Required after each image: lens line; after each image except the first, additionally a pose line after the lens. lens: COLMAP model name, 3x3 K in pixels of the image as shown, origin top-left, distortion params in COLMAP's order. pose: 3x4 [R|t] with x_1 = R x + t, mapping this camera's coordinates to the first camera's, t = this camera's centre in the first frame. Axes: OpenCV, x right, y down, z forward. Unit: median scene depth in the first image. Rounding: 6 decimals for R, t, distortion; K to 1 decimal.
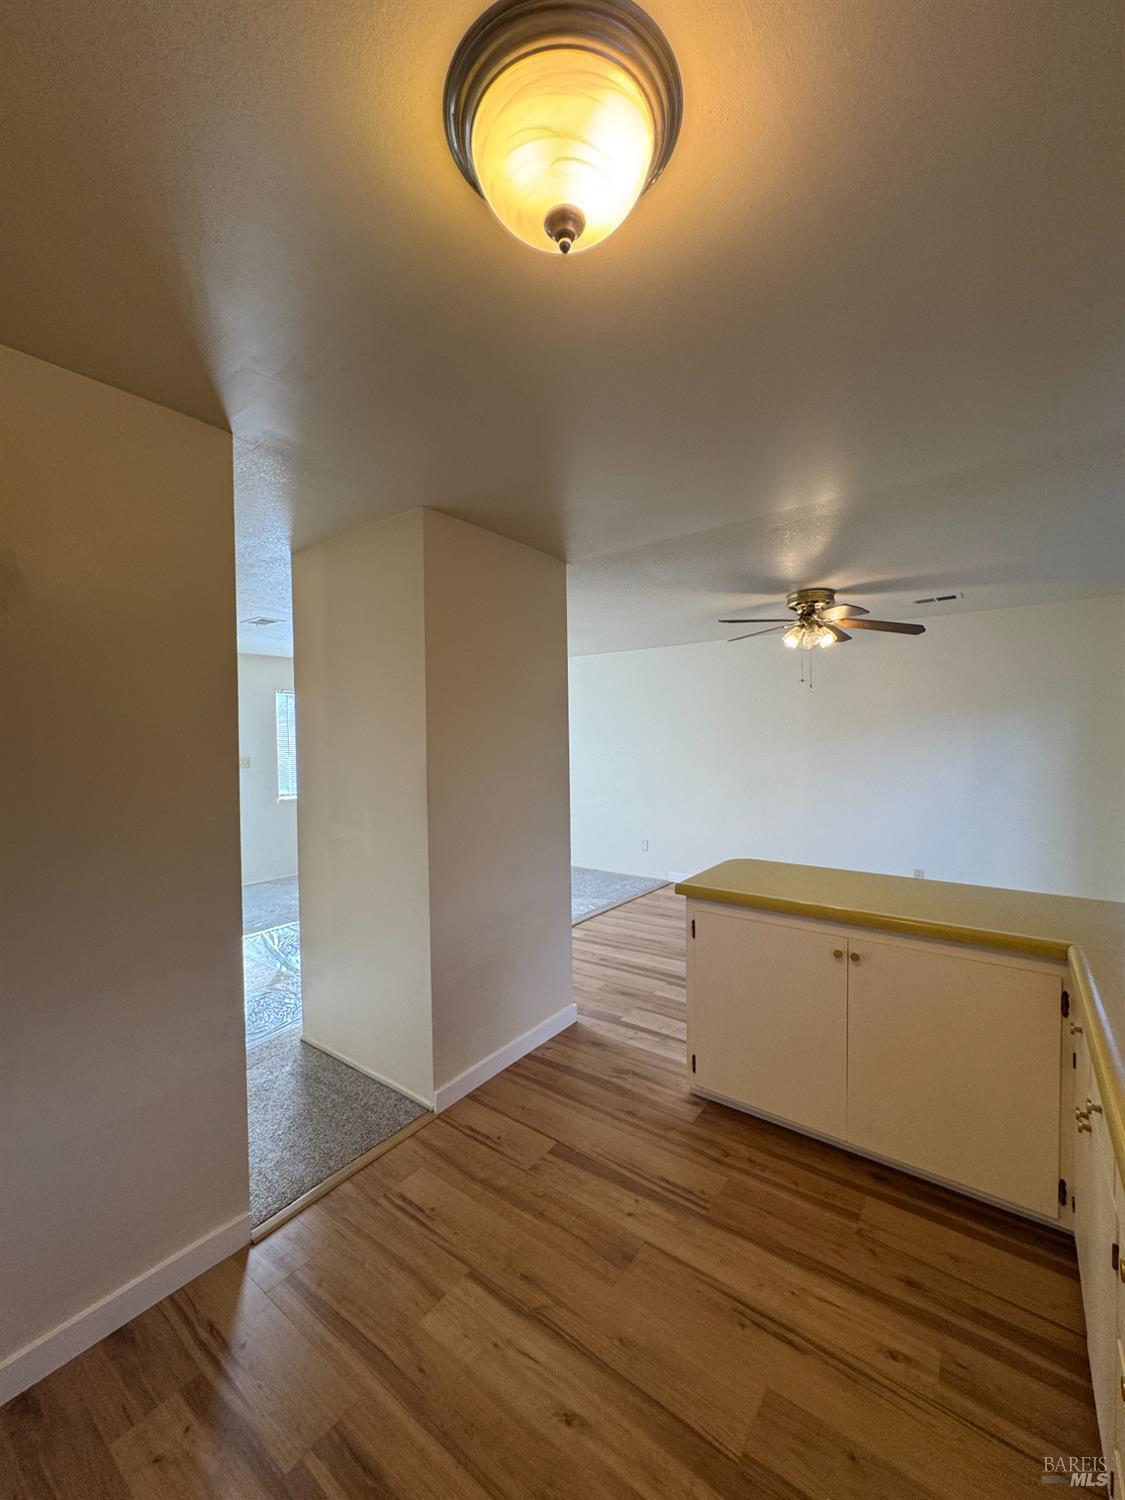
lens RADIAL K [[597.6, 0, 561.9], [0, 597.6, 746.2], [0, 0, 1]] dist [-0.001524, -0.000171]
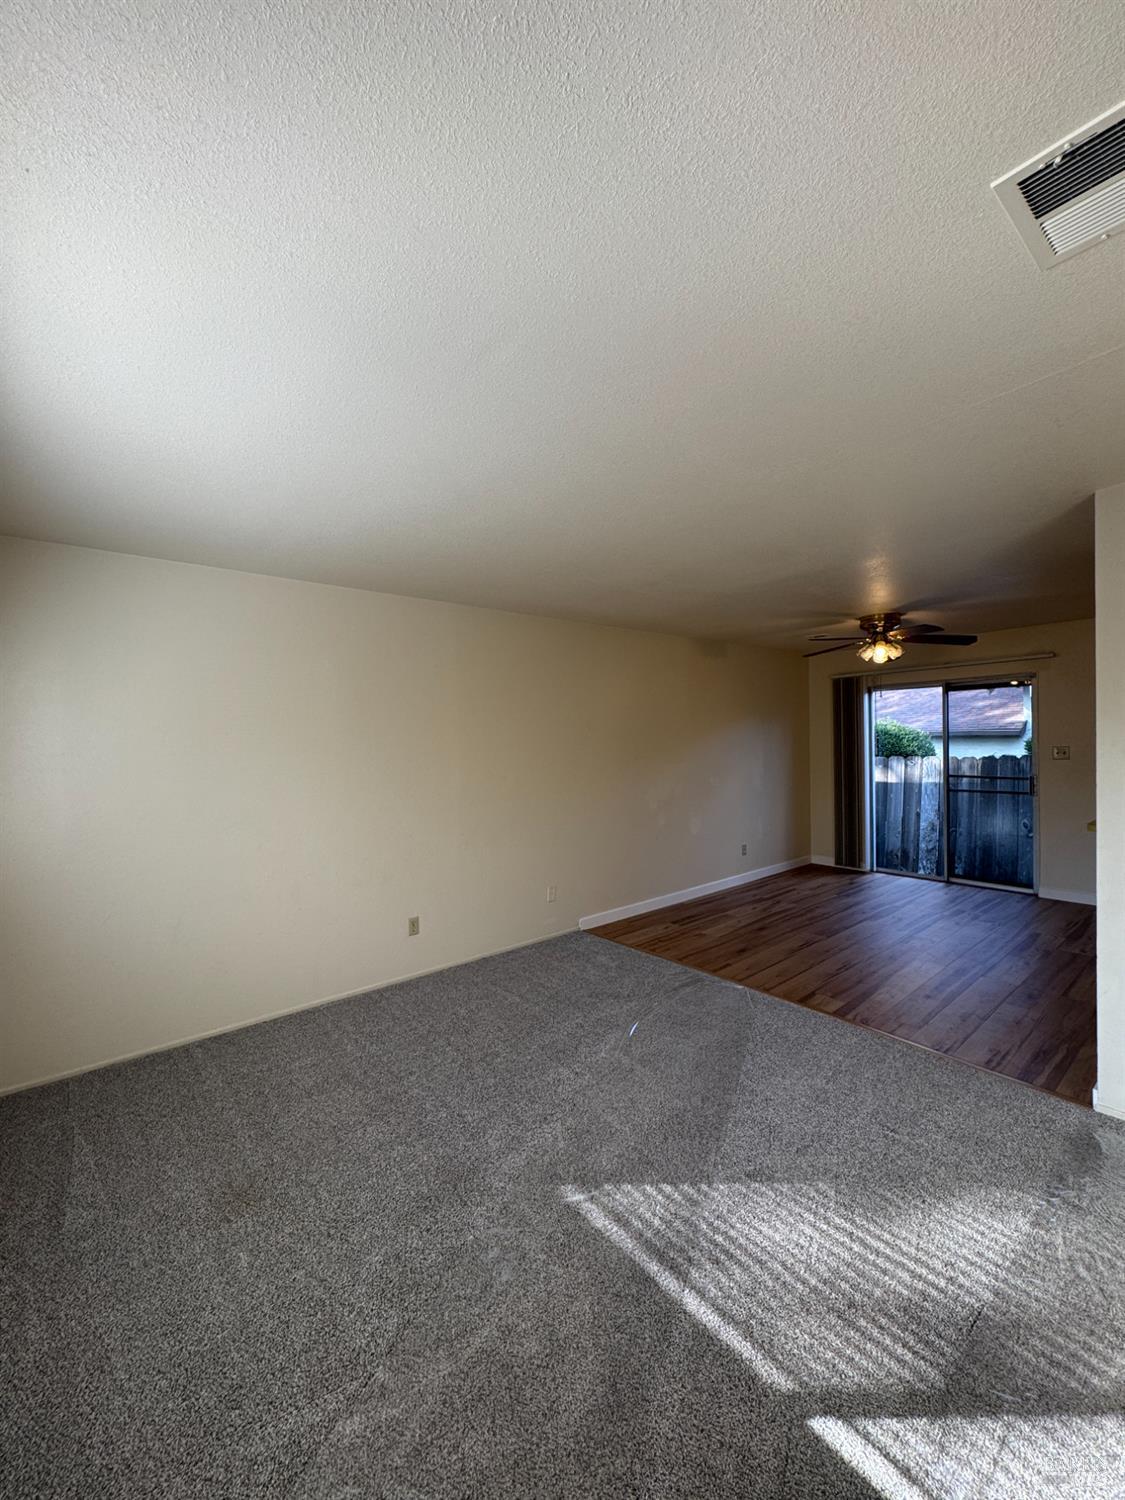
lens RADIAL K [[593.0, 0, 563.0], [0, 593.0, 748.5], [0, 0, 1]] dist [-0.000134, 0.000058]
pose [[0.235039, -0.004287, 0.971977, -1.673724], [0.032989, 0.999449, -0.003569, -0.011753], [-0.971426, 0.032903, 0.235051, 2.515286]]
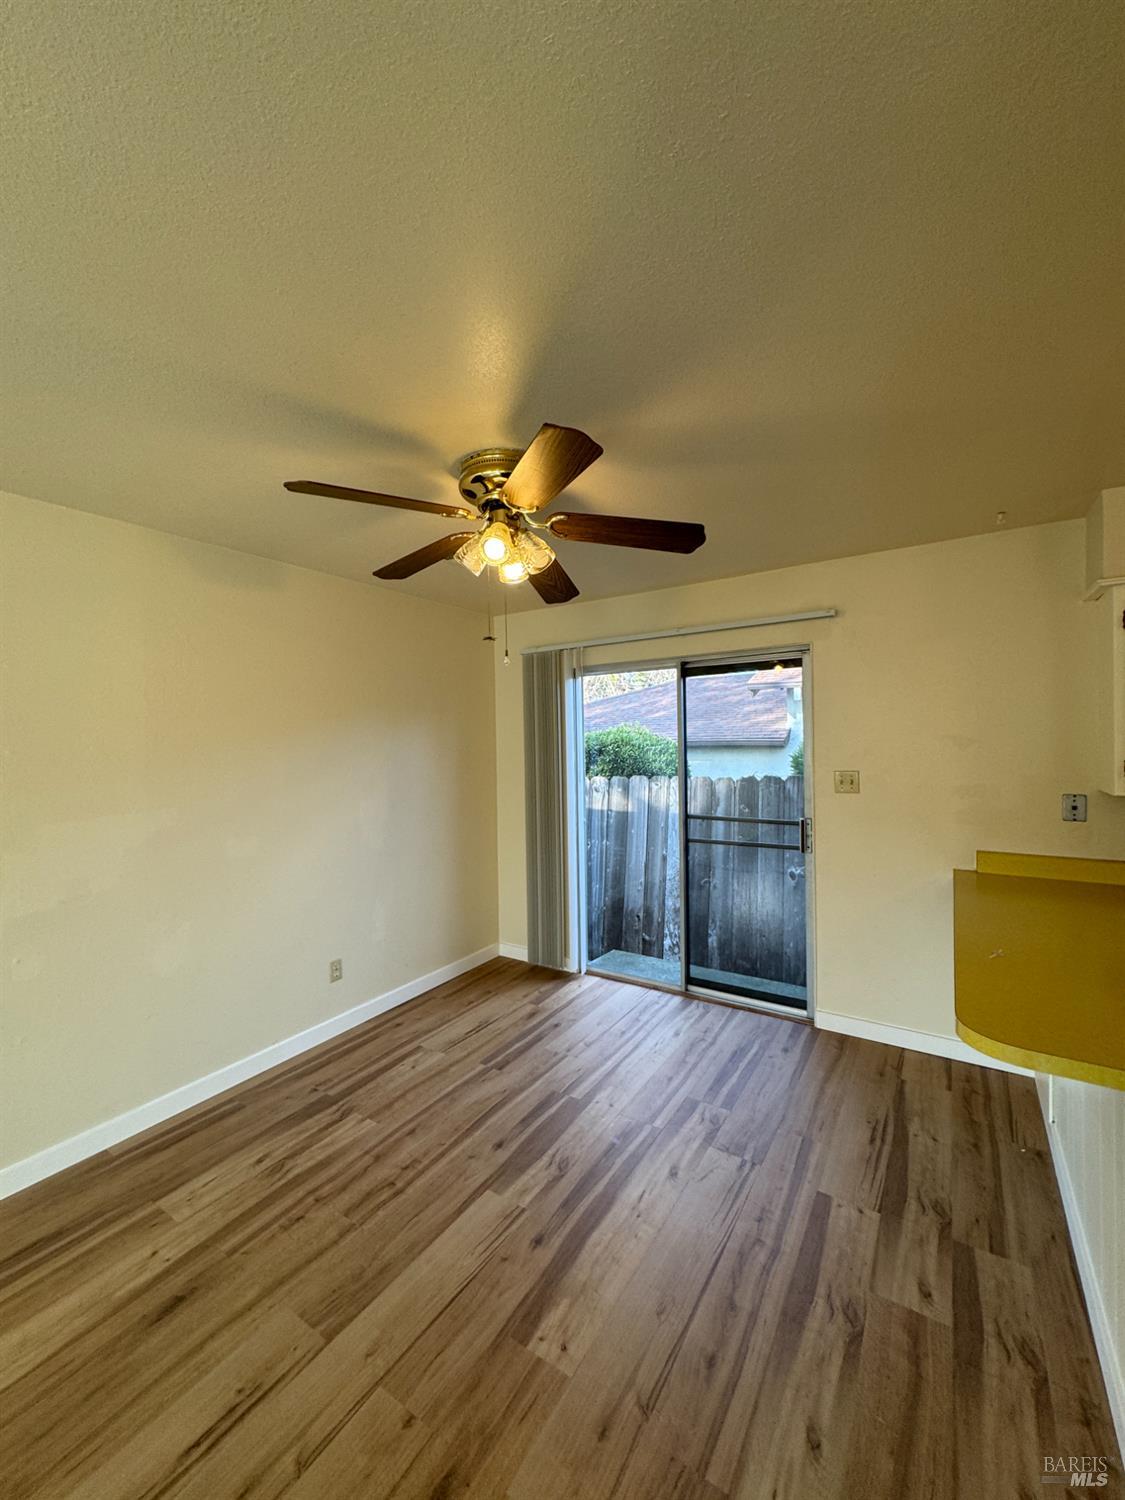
lens RADIAL K [[595.5, 0, 563.2], [0, 595.5, 748.8], [0, 0, 1]] dist [-0.001288, 0.000144]
pose [[-0.065768, 0.003891, 0.997827, -0.157255], [0.033630, 0.999433, -0.001680, -0.034535], [-0.997268, 0.033446, -0.065861, 1.849424]]
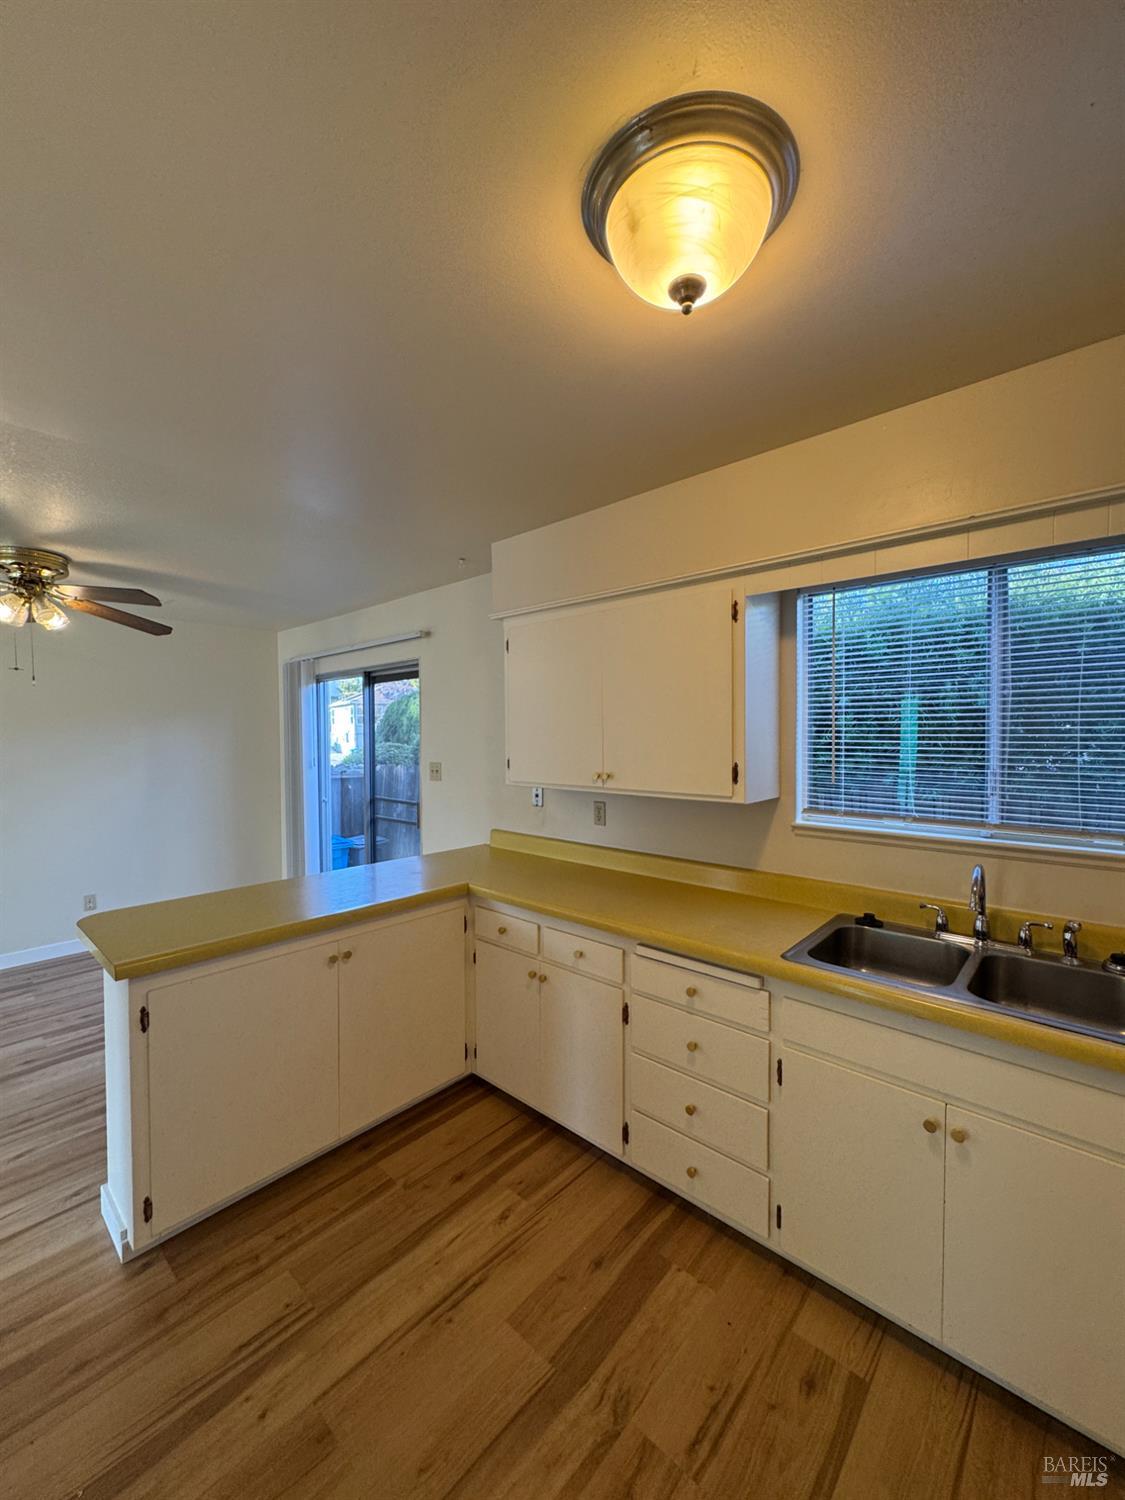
lens RADIAL K [[596.9, 0, 563.6], [0, 596.9, 746.5], [0, 0, 1]] dist [-0.000640, 0.000077]
pose [[0.087196, -0.009480, 0.996146, -0.510415], [0.020583, 0.999758, 0.007713, -0.013370], [-0.995978, 0.019831, 0.087370, 0.514262]]
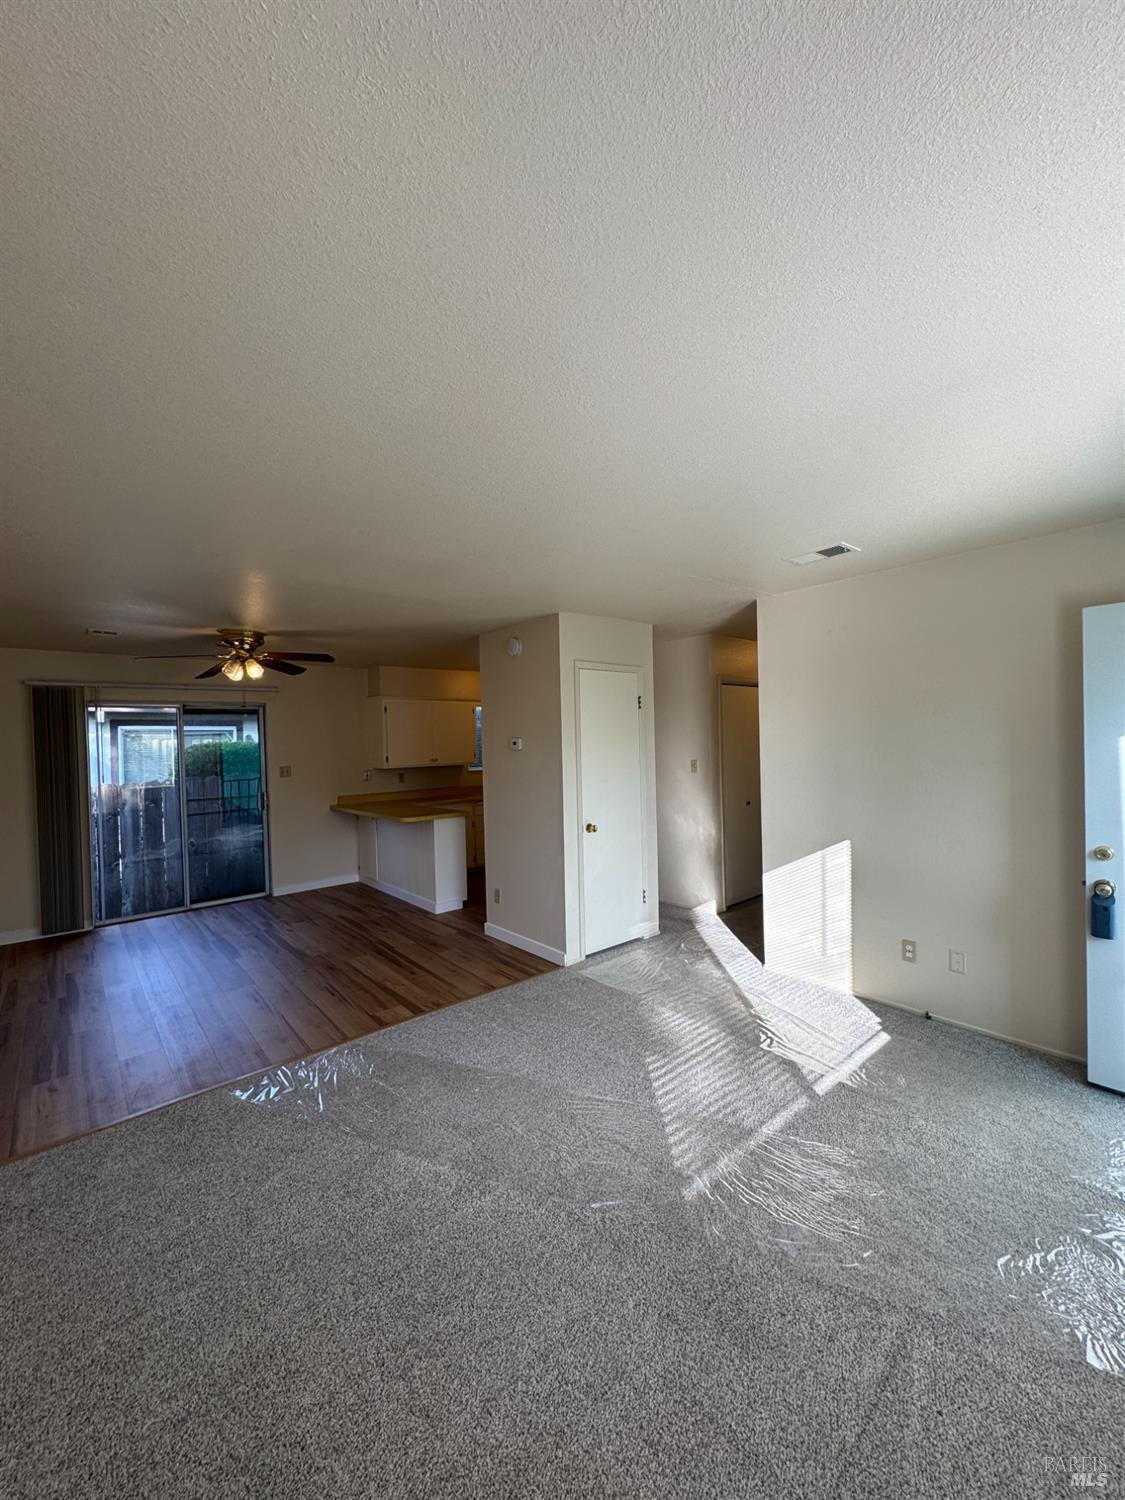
lens RADIAL K [[593.0, 0, 563.0], [0, 593.0, 748.5], [0, 0, 1]] dist [-0.000134, 0.000058]
pose [[-0.974883, 0.038228, 0.219411, -0.796377], [0.044756, 0.998689, 0.024855, -0.062112], [-0.218173, 0.034051, -0.975316, 3.703256]]
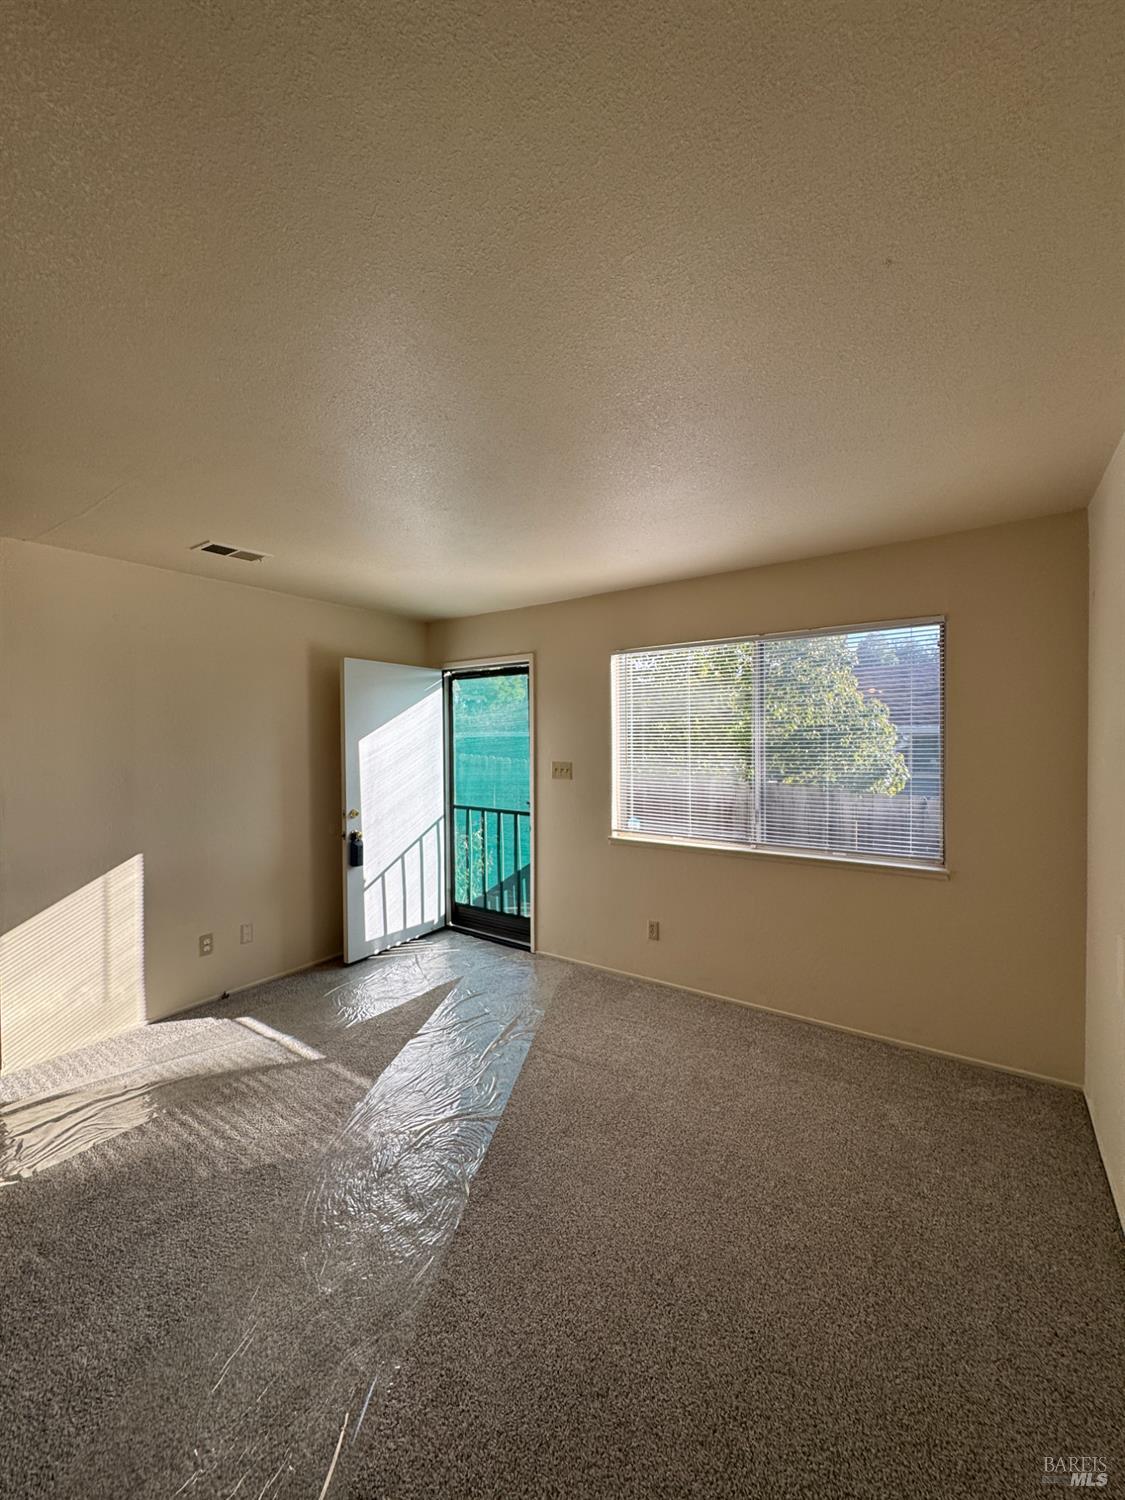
lens RADIAL K [[596.9, 0, 563.6], [0, 596.9, 746.5], [0, 0, 1]] dist [-0.000640, 0.000077]
pose [[0.029087, 0.034112, -0.998995, 0.328580], [-0.008139, 0.999392, 0.033888, -0.057522], [0.999544, 0.007145, 0.029347, 2.926569]]
